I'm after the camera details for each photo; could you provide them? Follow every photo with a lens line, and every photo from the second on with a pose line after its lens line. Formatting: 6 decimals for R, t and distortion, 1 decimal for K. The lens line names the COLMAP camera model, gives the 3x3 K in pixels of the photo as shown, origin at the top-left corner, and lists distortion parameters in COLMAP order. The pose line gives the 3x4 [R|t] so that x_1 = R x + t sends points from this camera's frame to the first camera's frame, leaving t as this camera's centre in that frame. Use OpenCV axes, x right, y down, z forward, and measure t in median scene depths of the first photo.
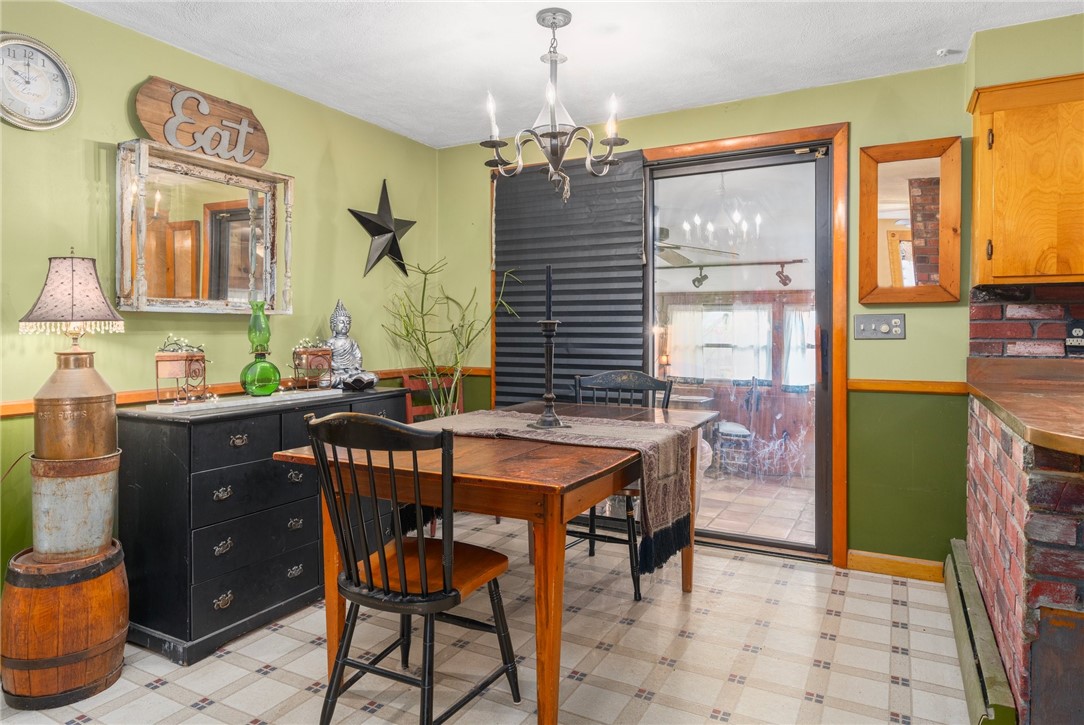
lens RADIAL K [[646.8, 0, 540.8], [0, 646.8, 329.8], [0, 0, 1]] dist [-0.002057, -0.001295]
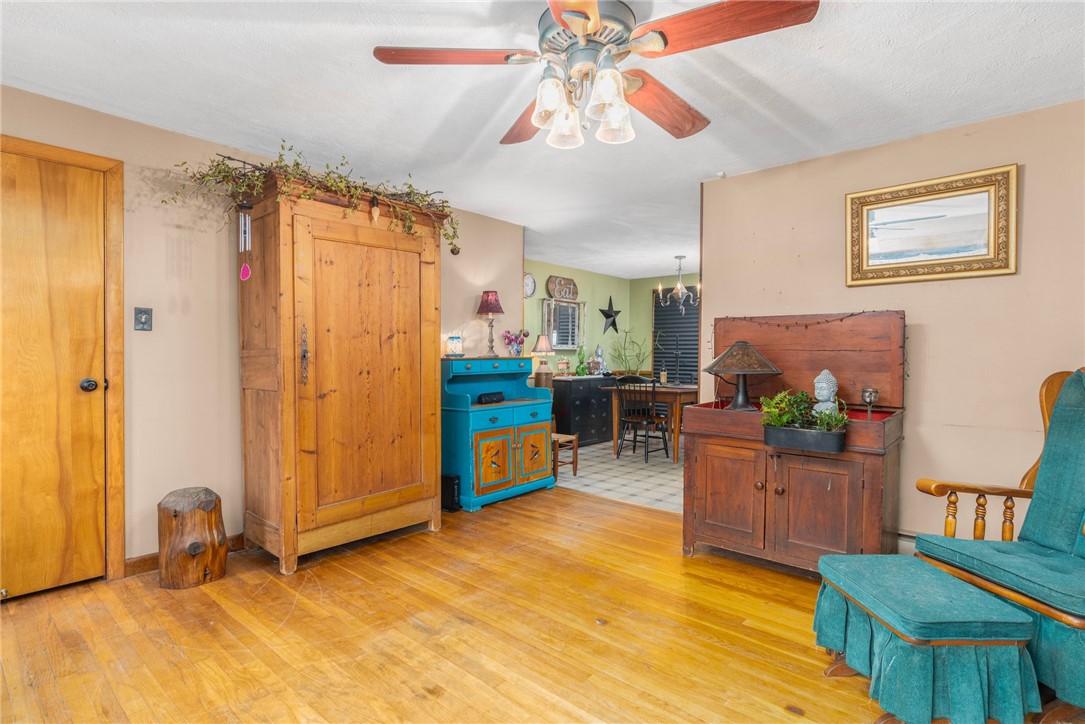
lens RADIAL K [[527.7, 0, 538.5], [0, 527.7, 357.4], [0, 0, 1]] dist [-0.000013, 0.000943]
pose [[0.973152, 0.010944, -0.229904, -0.042849], [-0.009421, 0.999926, 0.007721, -0.003958], [0.229972, -0.005348, 0.973183, -1.246445]]
